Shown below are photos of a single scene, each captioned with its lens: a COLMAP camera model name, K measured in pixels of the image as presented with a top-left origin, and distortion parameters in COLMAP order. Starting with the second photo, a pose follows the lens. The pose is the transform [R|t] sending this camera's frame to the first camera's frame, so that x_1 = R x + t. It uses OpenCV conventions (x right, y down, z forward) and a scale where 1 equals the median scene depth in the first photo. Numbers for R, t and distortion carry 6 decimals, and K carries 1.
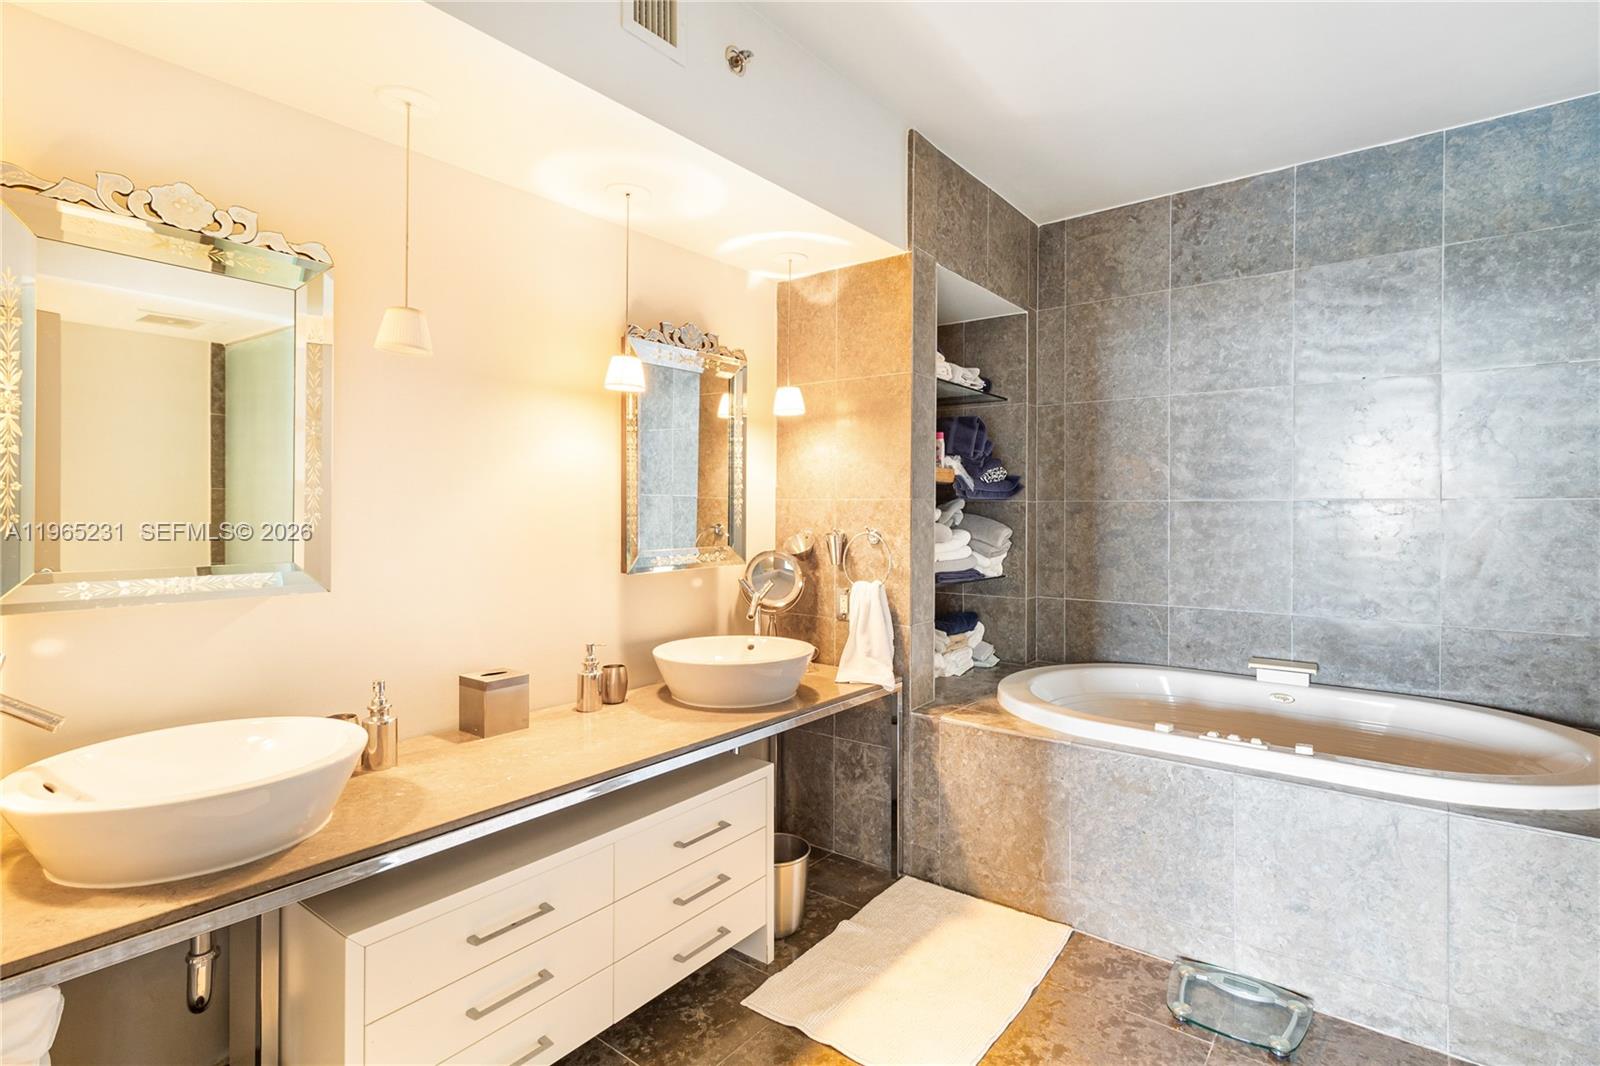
lens RADIAL K [[750.6, 0, 799.2], [0, 750.6, 494.1], [0, 0, 1]] dist [0.003147, -0.000663]
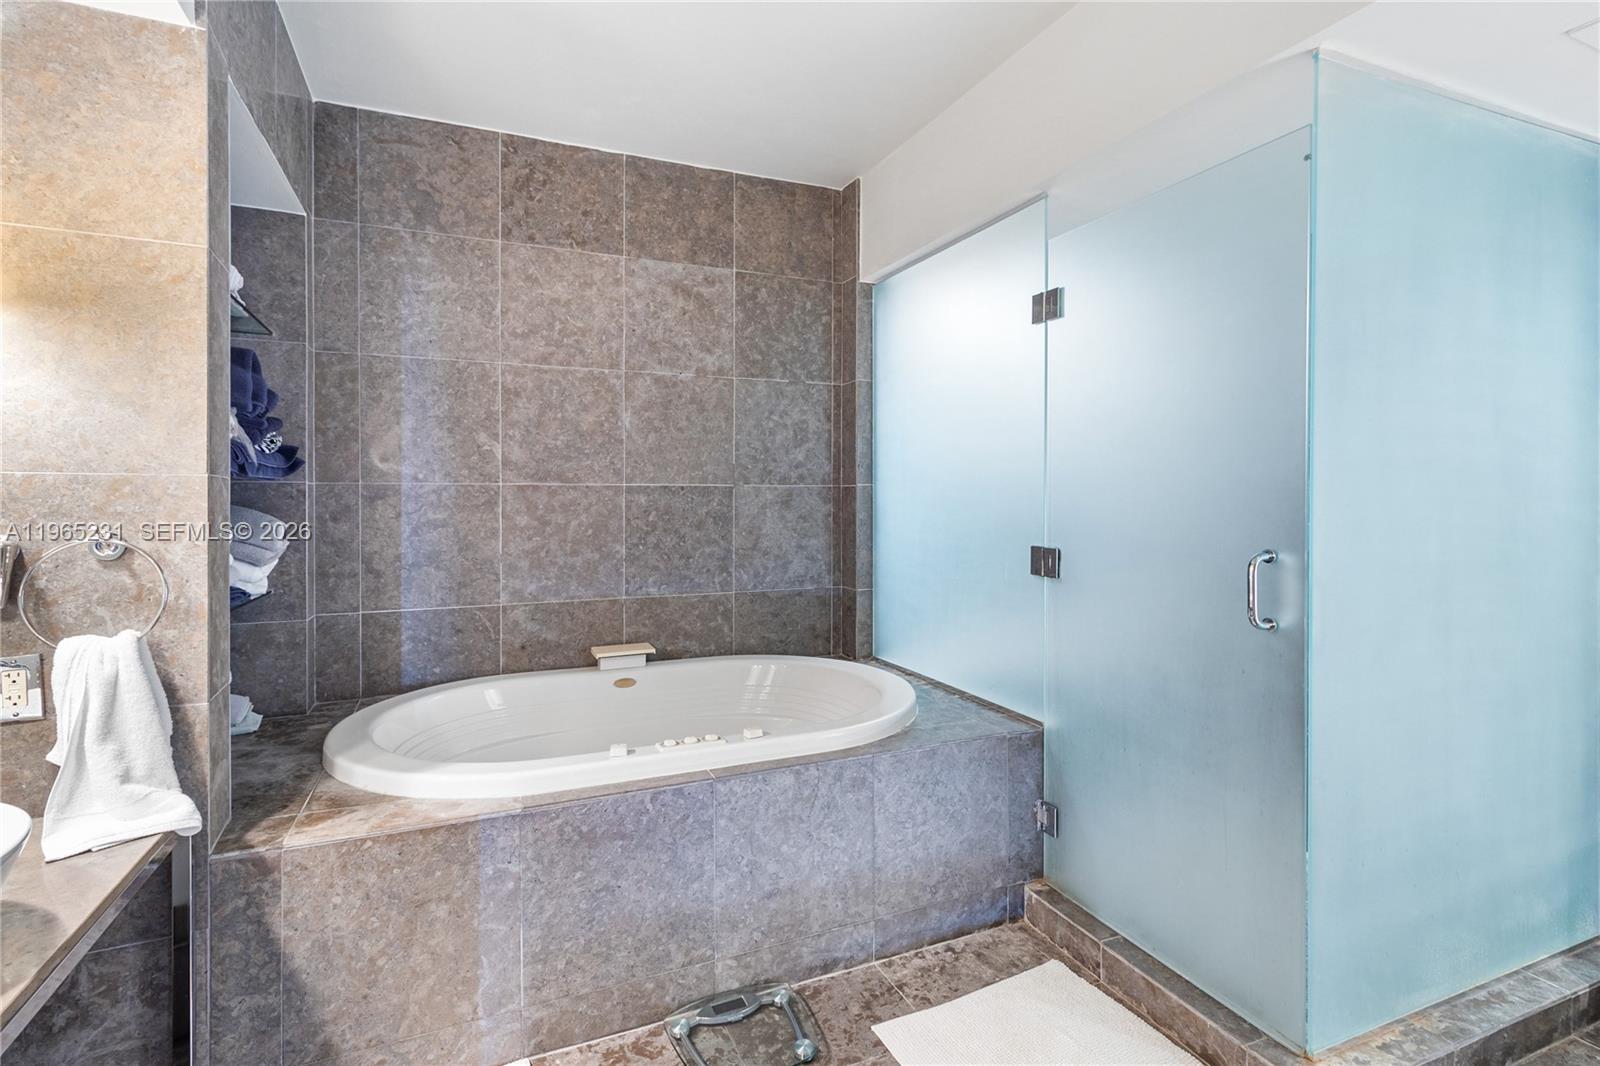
lens RADIAL K [[750.6, 0, 799.2], [0, 750.6, 494.1], [0, 0, 1]] dist [0.003147, -0.000663]
pose [[0.480712, 0.000819, 0.876878, -0.109307], [-0.016763, 0.999825, 0.008256, 0.007930], [-0.876718, -0.018668, 0.480642, 0.292490]]
